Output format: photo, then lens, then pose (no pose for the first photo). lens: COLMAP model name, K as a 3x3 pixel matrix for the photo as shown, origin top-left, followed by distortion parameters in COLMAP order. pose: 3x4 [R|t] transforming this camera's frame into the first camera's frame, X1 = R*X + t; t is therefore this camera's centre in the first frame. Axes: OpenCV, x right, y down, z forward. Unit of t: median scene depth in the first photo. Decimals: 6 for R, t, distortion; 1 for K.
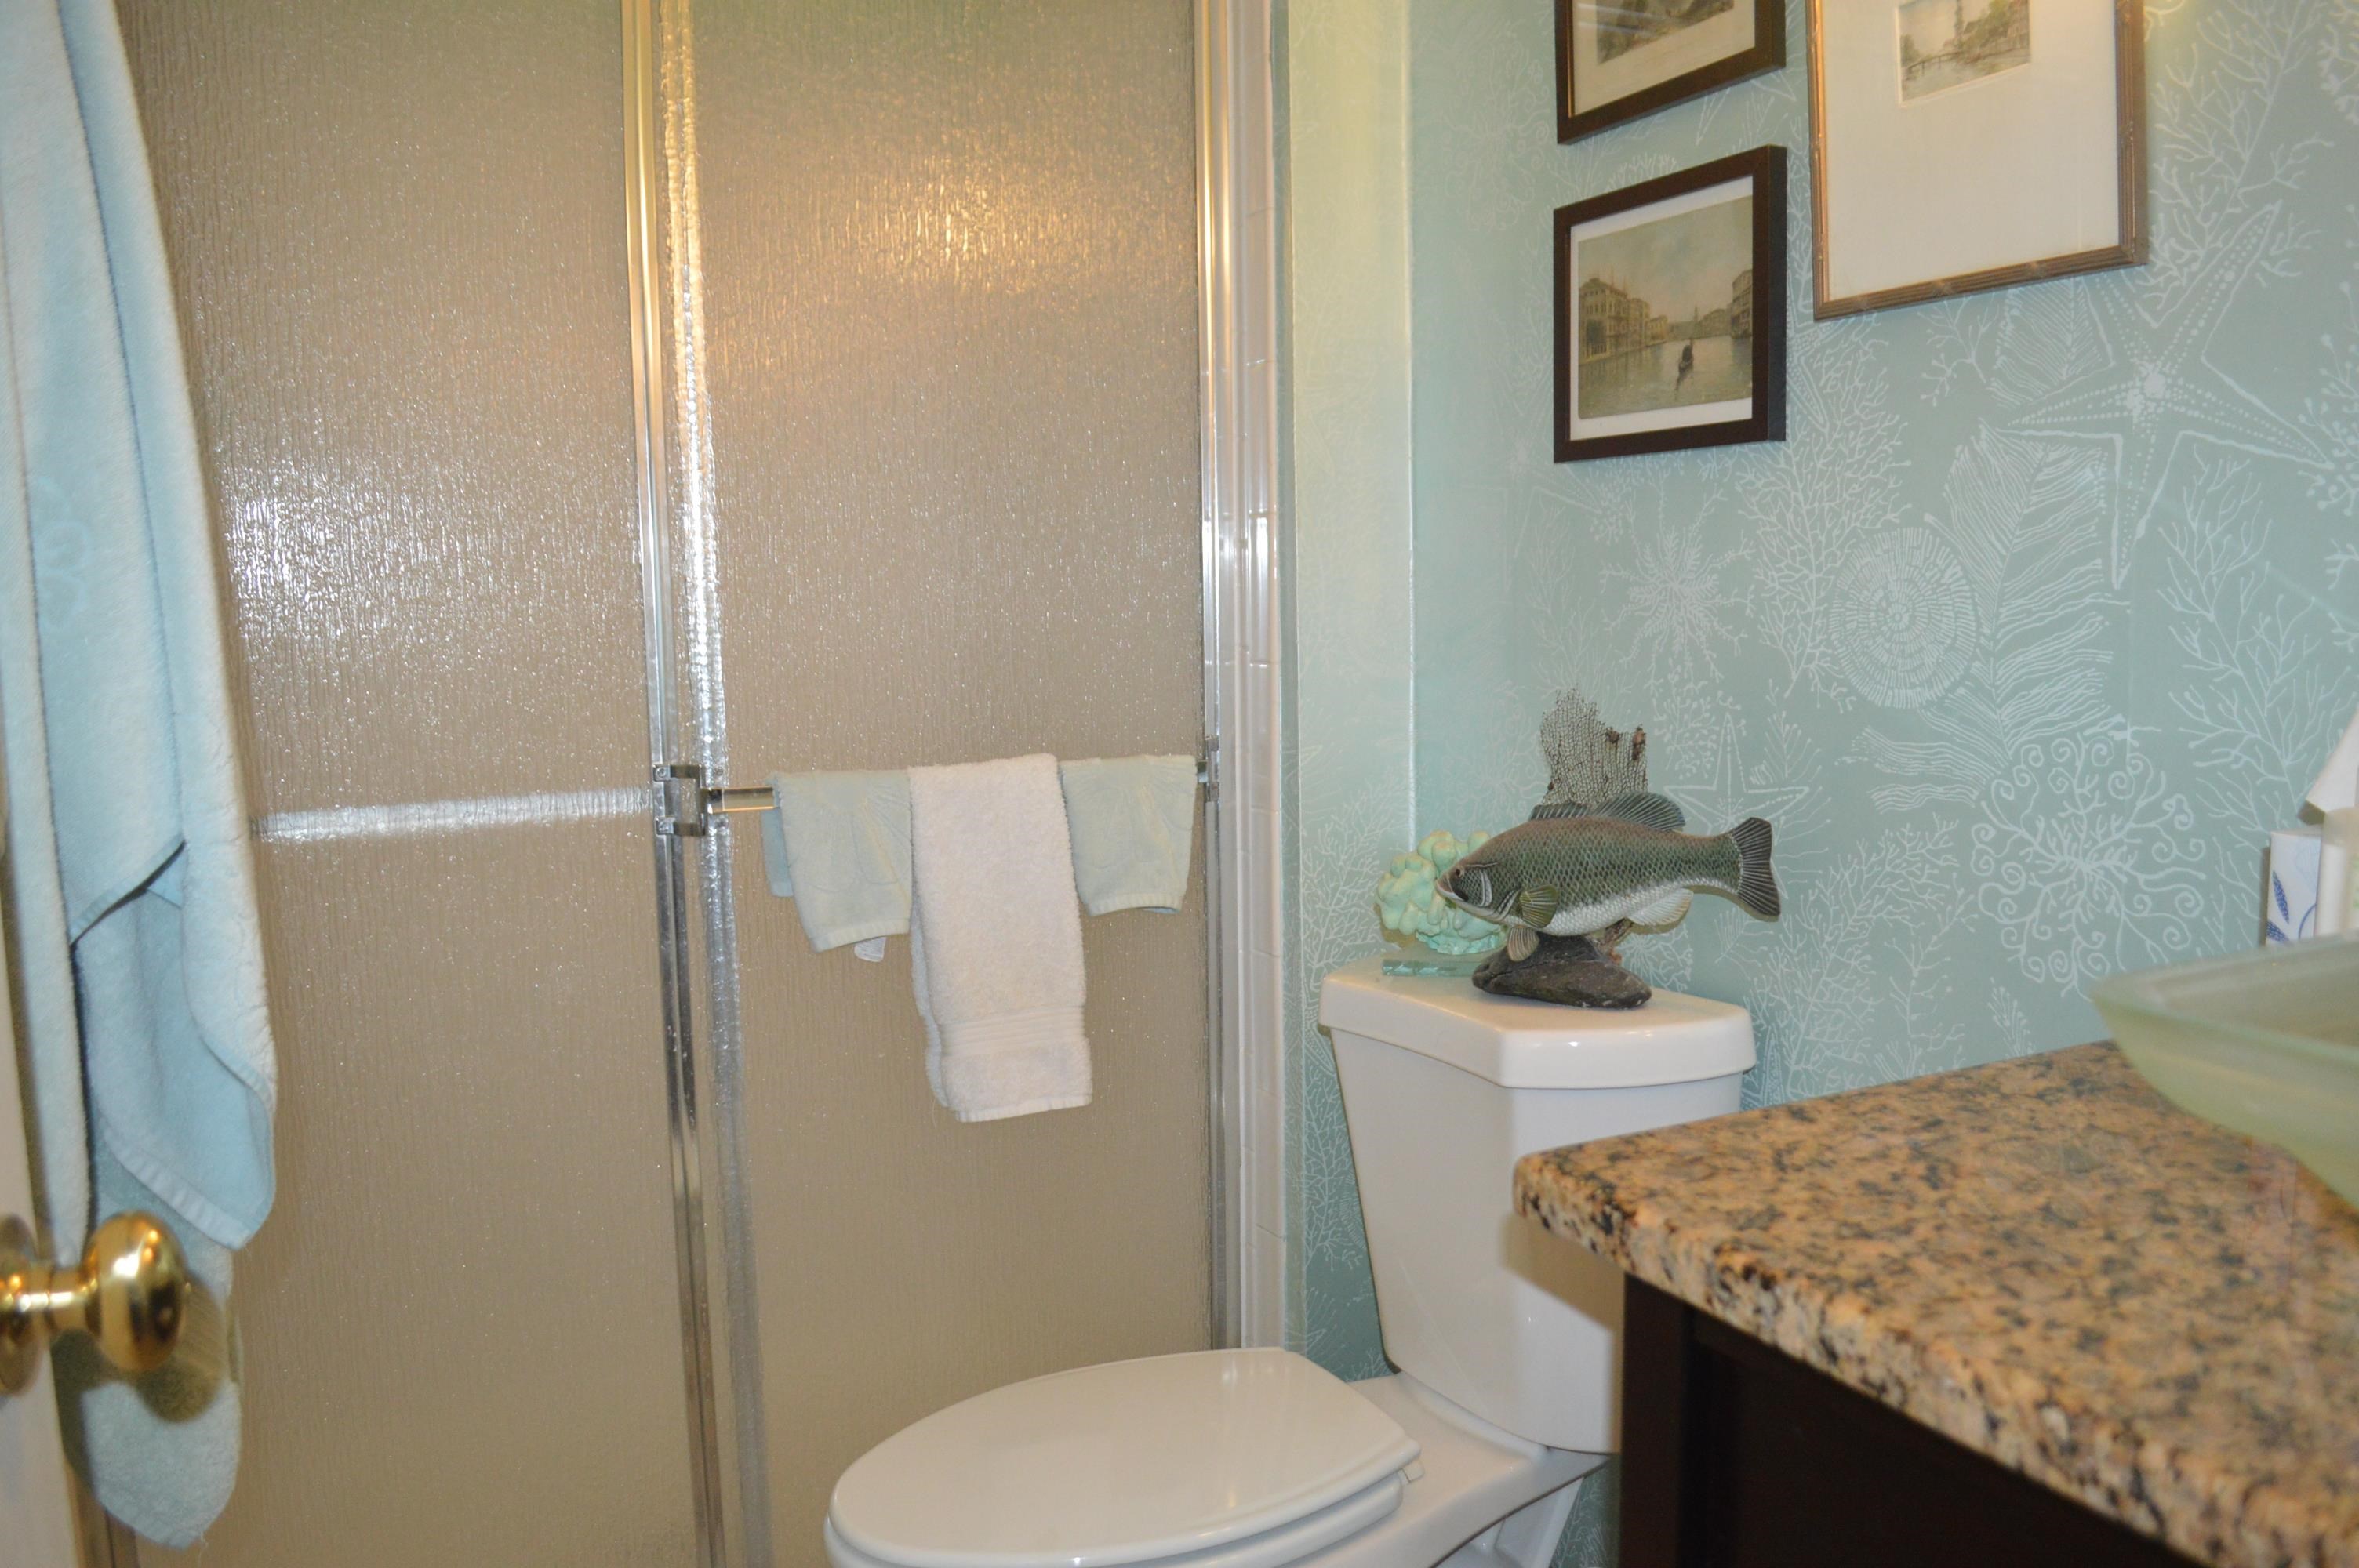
lens RADIAL K [[1881.9, 0, 1182.4], [0, 1881.9, 794.5], [0, 0, 1]] dist [-0.084054, 0.014646]
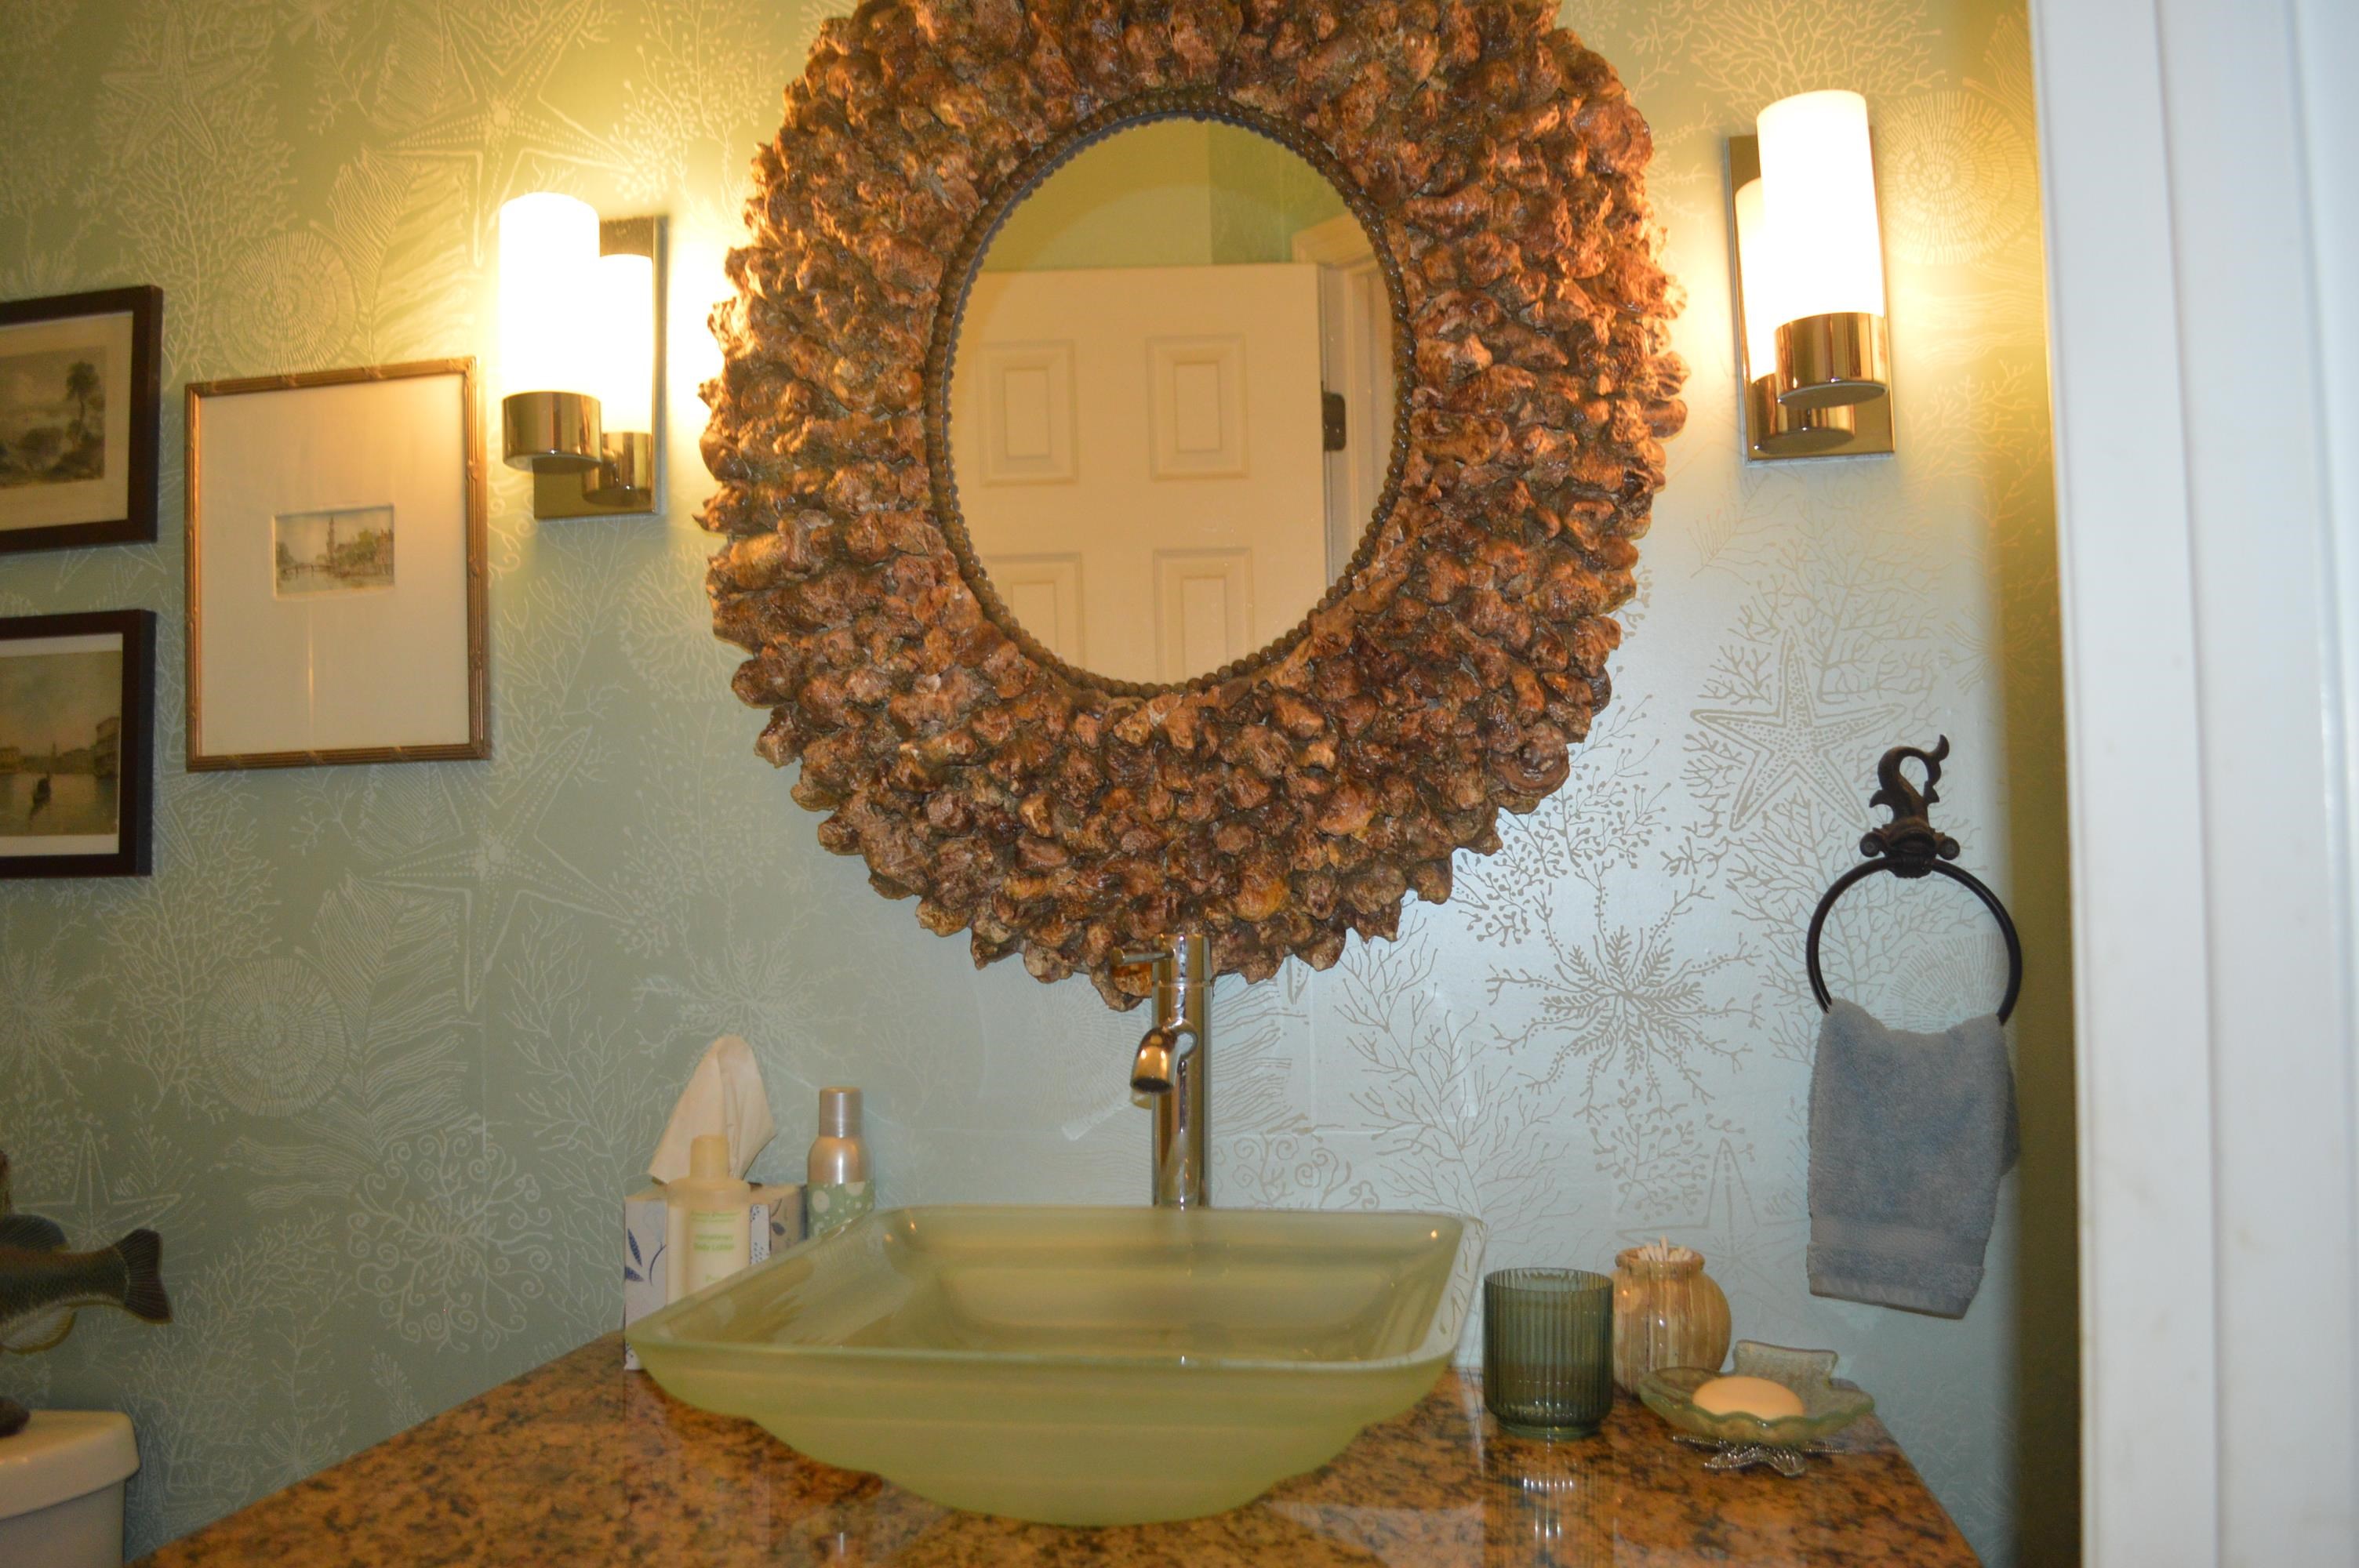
lens RADIAL K [[1881.9, 0, 1174.0], [0, 1881.9, 793.9], [0, 0, 1]] dist [-0.084054, 0.014646]
pose [[0.580076, 0.059414, 0.812393, -0.234962], [0.094495, 0.985694, -0.139561, -0.034472], [-0.809063, 0.157723, 0.566163, -0.117335]]
